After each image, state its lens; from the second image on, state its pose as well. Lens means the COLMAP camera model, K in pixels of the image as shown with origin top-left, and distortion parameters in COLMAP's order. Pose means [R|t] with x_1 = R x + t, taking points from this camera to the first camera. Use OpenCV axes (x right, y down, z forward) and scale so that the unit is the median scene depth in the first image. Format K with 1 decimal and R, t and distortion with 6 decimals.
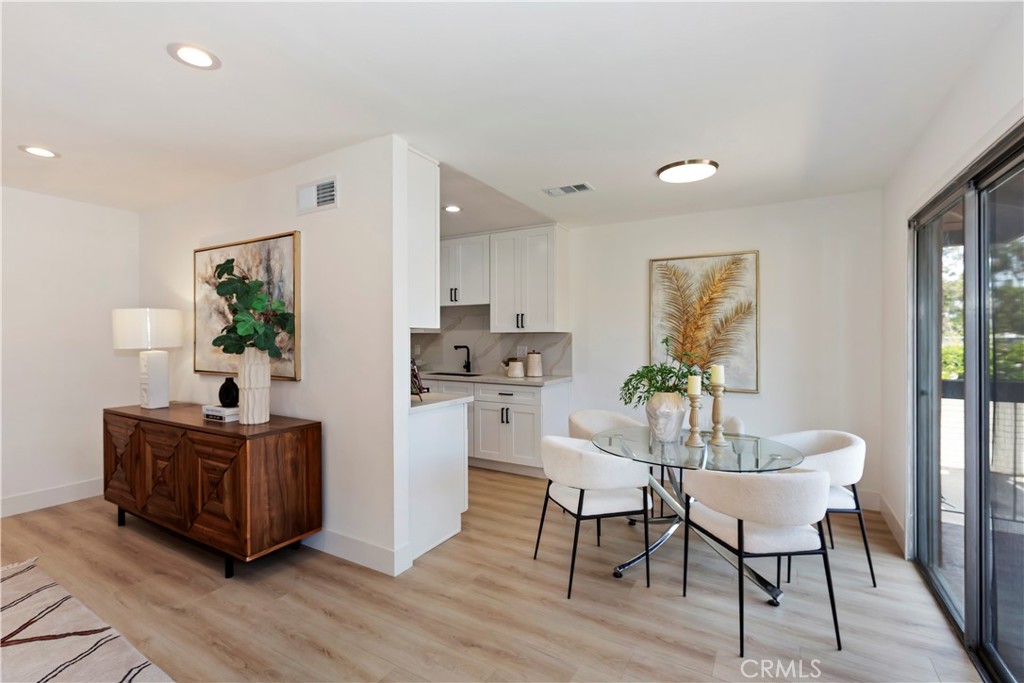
lens RADIAL K [[465.5, 0, 507.4], [0, 465.5, 336.3], [0, 0, 1]] dist [0.005442, -0.000424]
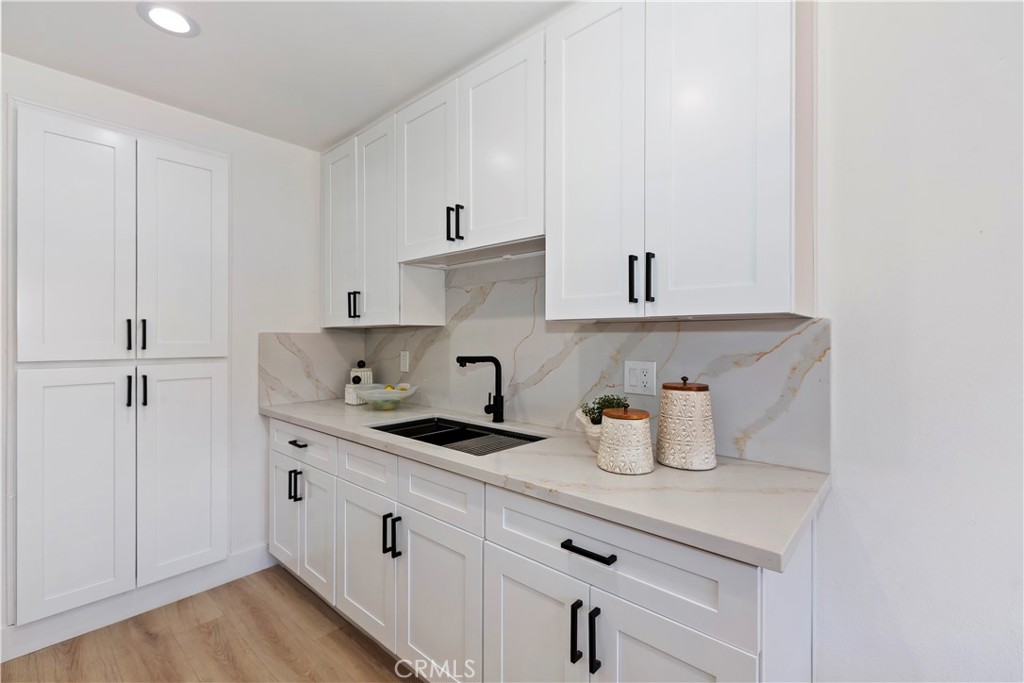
lens RADIAL K [[465.5, 0, 511.1], [0, 465.5, 337.0], [0, 0, 1]] dist [0.005442, -0.000424]
pose [[0.981612, 0.005408, -0.190812, 0.003039], [-0.005696, 0.999983, -0.000961, 0.004162], [0.190804, 0.002030, 0.981626, 0.662484]]
